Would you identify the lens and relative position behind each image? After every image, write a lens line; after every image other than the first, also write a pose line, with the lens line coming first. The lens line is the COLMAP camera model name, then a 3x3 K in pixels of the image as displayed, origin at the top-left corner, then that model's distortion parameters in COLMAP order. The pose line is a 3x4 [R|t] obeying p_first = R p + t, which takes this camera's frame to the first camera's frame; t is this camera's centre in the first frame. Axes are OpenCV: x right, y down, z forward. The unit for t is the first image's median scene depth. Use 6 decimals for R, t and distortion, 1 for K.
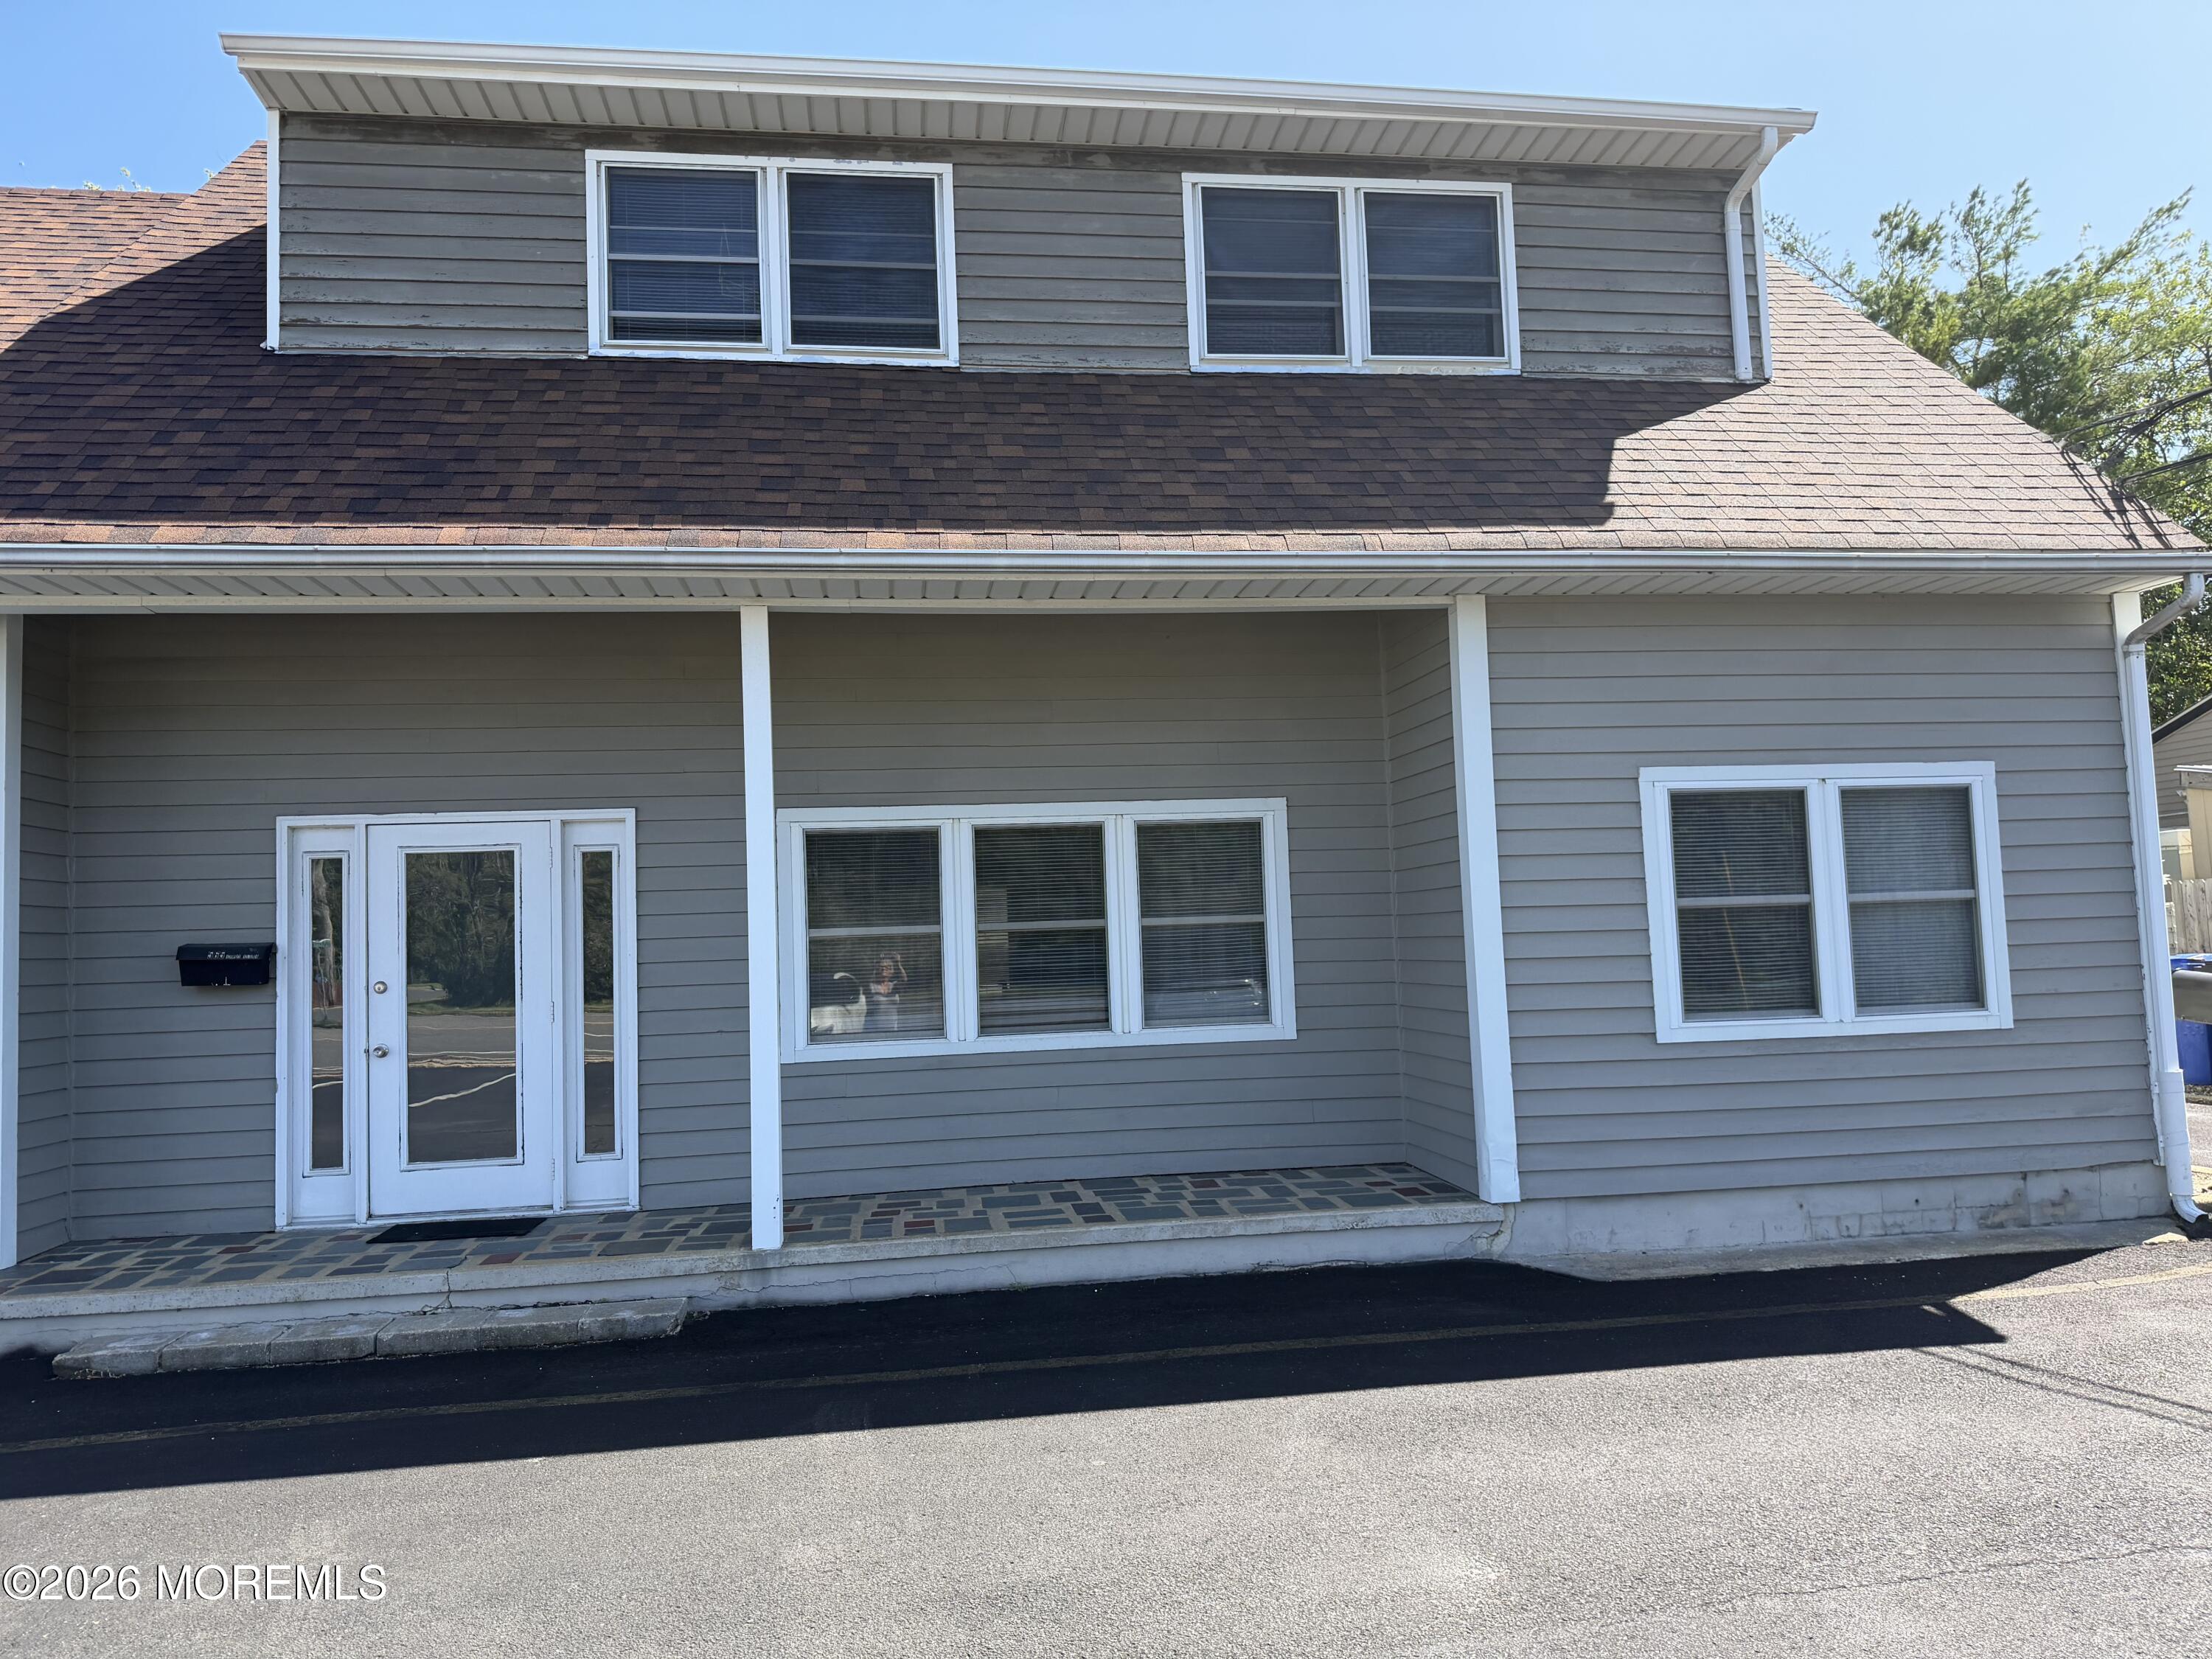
lens RADIAL K [[1565.2, 0, 1060.6], [0, 1565.2, 832.1], [0, 0, 1]] dist [0.019180, -0.022726]
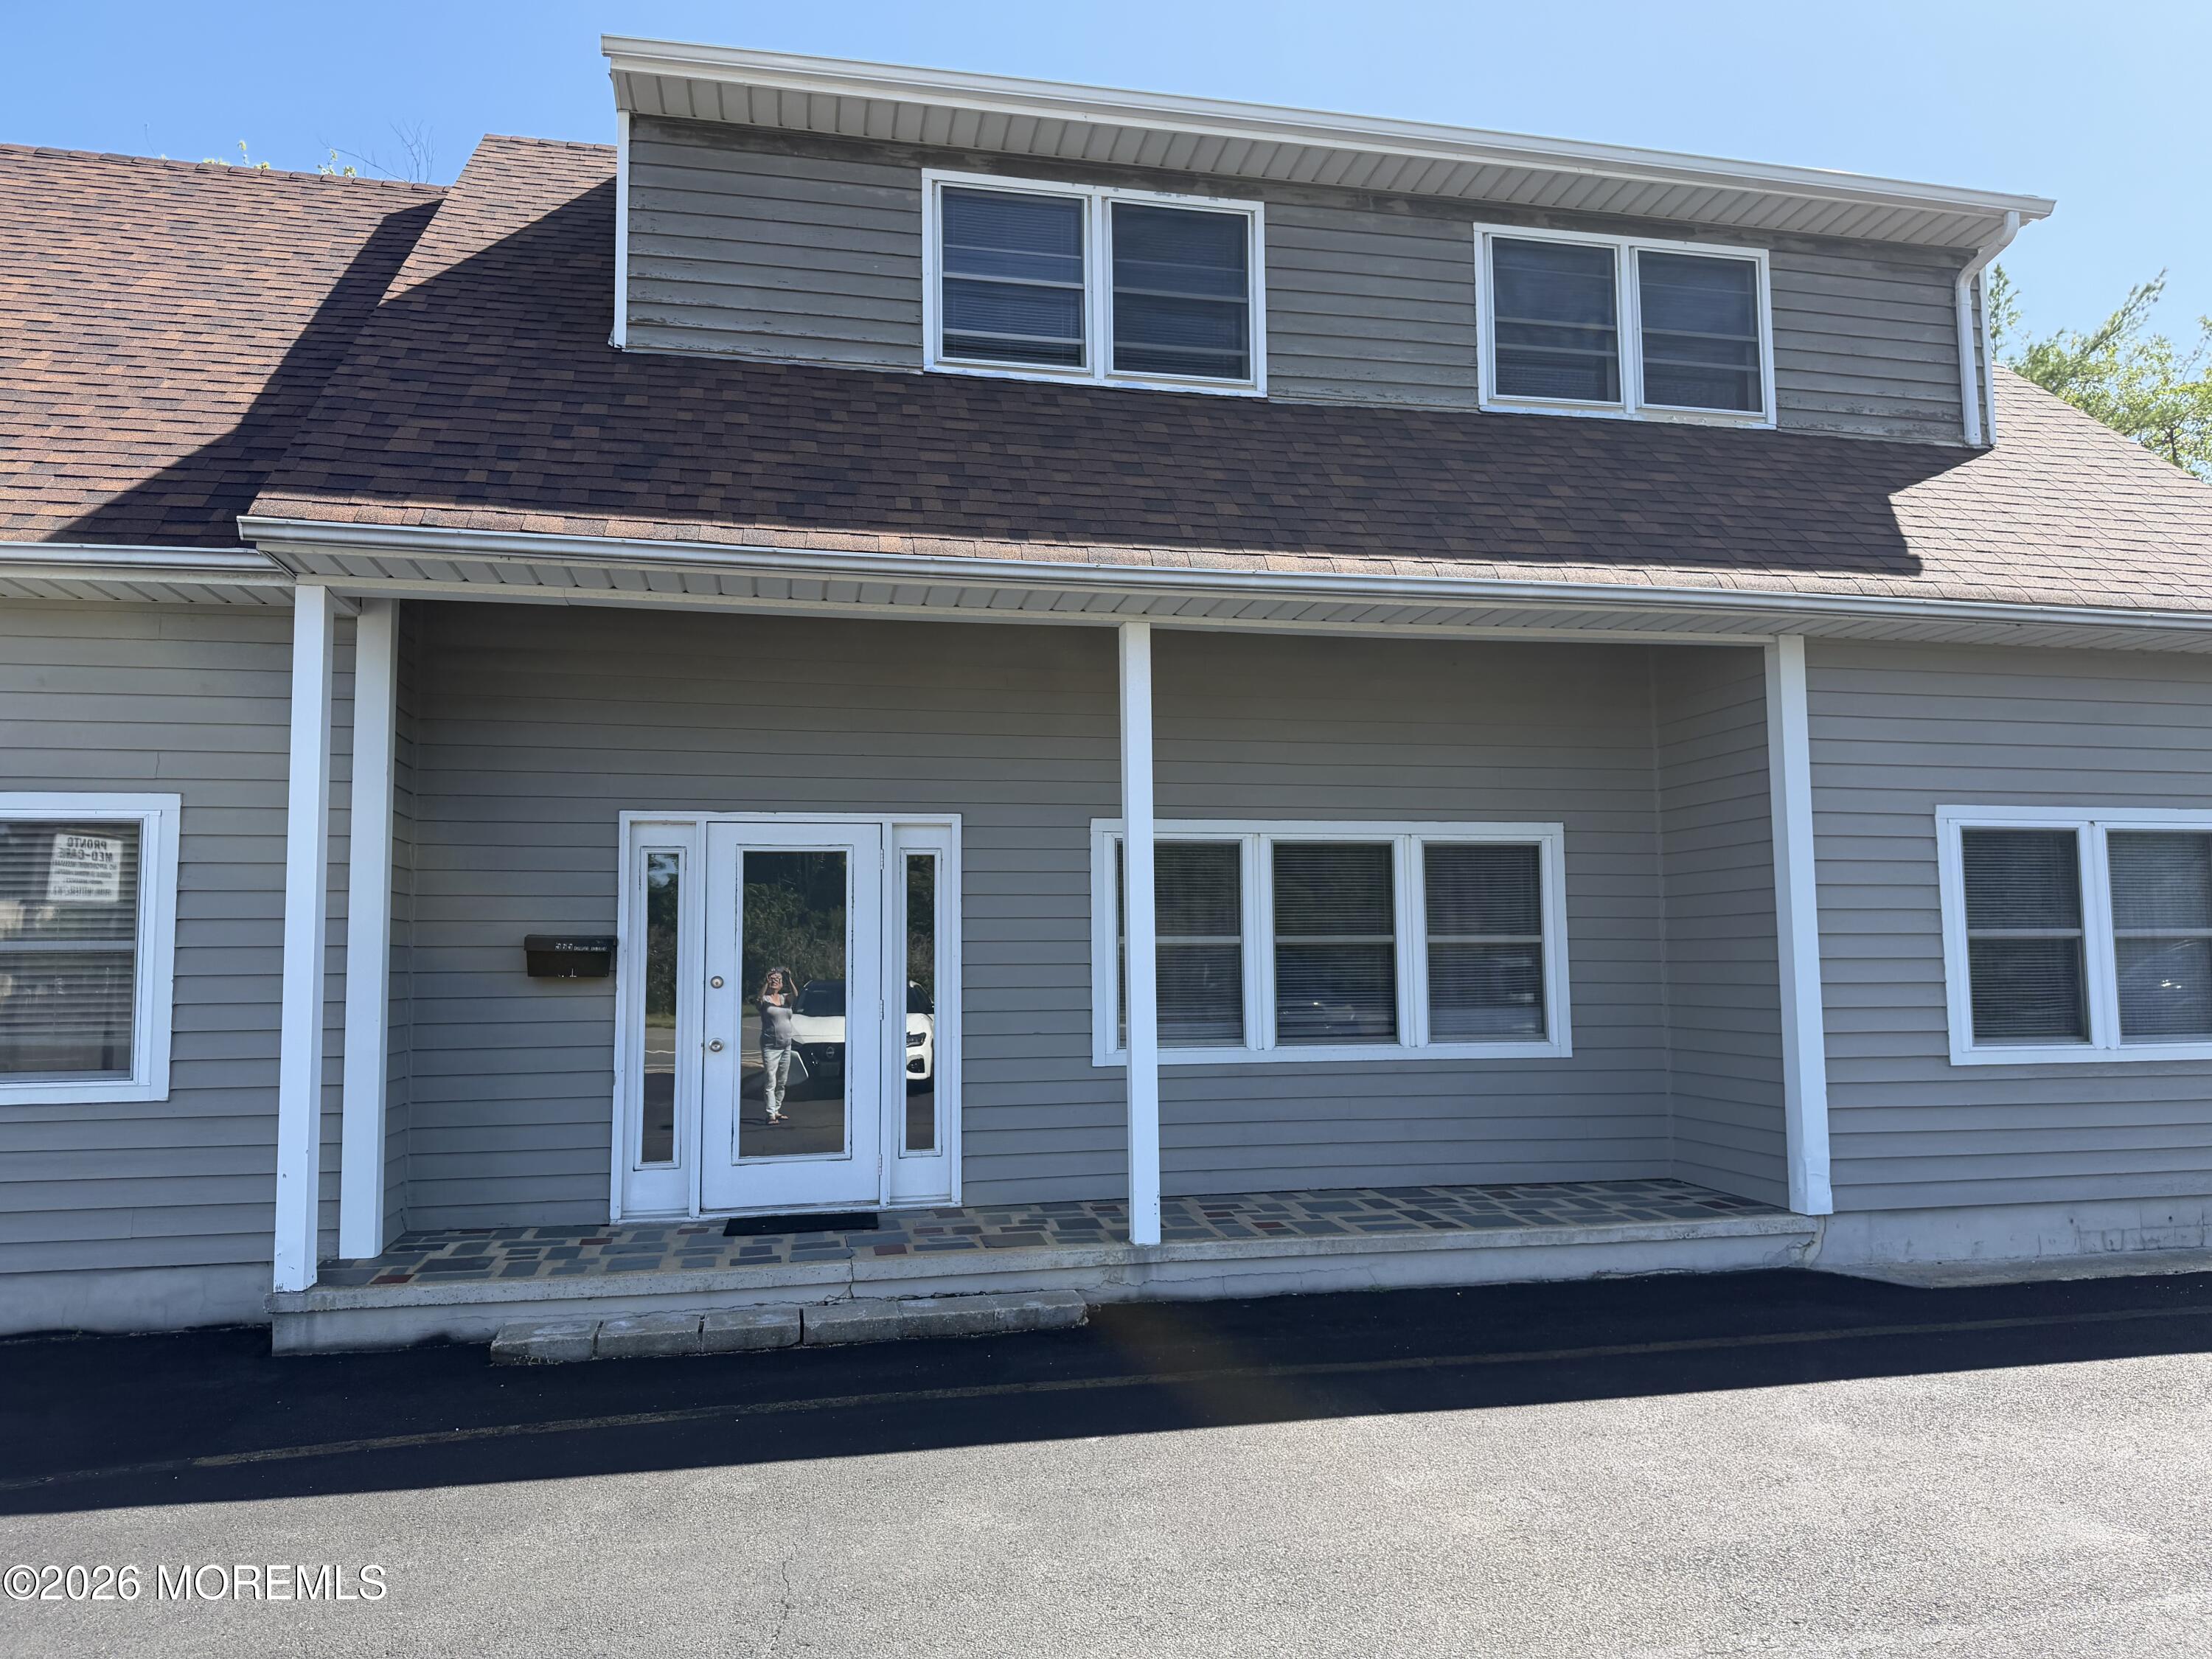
lens RADIAL K [[1565.6, 0, 1059.4], [0, 1565.6, 831.6], [0, 0, 1]] dist [0.036025, -0.044530]
pose [[0.997203, 0.030993, 0.068018, -0.276680], [-0.029925, 0.999413, -0.016678, 0.011598], [-0.068495, 0.014596, 0.997545, -0.022130]]
